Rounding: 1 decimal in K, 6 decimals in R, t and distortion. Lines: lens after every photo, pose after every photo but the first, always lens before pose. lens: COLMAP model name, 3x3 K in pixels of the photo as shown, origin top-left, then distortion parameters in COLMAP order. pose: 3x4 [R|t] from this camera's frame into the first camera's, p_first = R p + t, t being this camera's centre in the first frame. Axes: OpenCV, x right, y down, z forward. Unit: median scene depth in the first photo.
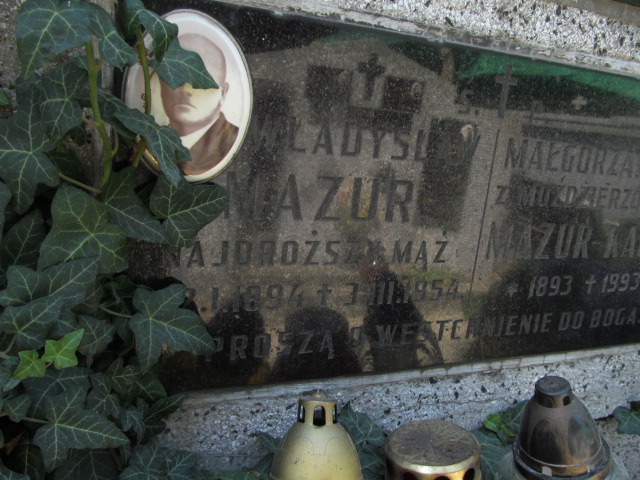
lens RADIAL K [[527.2, 0, 321.6], [0, 527.2, 242.5], [0, 0, 1]] dist [-0.050578, 0.006876]
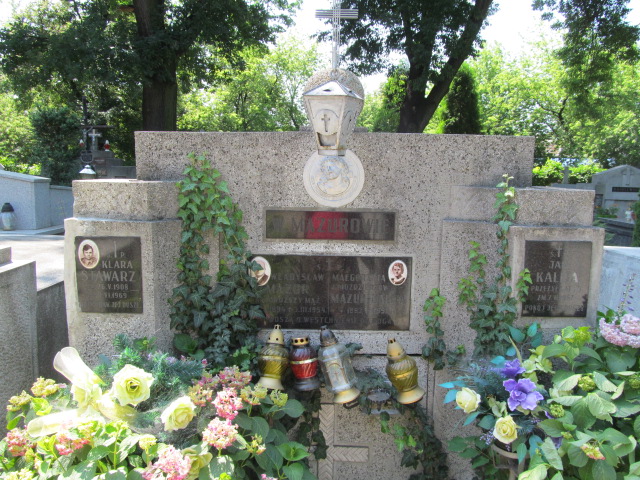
lens RADIAL K [[527.2, 0, 320.2], [0, 527.2, 240.5], [0, 0, 1]] dist [-0.050578, 0.006876]
pose [[0.895693, -0.032487, -0.443485, 1.732669], [-0.018679, 0.993699, -0.110518, 0.005841], [0.444281, 0.107274, 0.889442, -2.295462]]
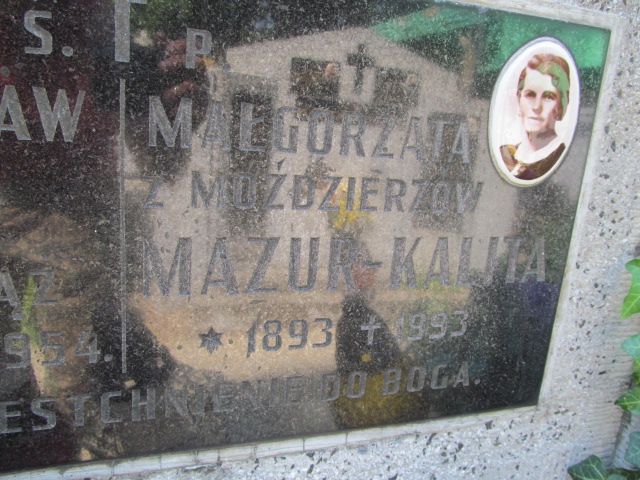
lens RADIAL K [[527.2, 0, 318.0], [0, 527.2, 236.3], [0, 0, 1]] dist [-0.050578, 0.006876]
pose [[0.998555, -0.003385, -0.053640, 0.463131], [0.002889, 0.999952, -0.009323, -0.027354], [0.053669, 0.009155, 0.998517, 0.336888]]
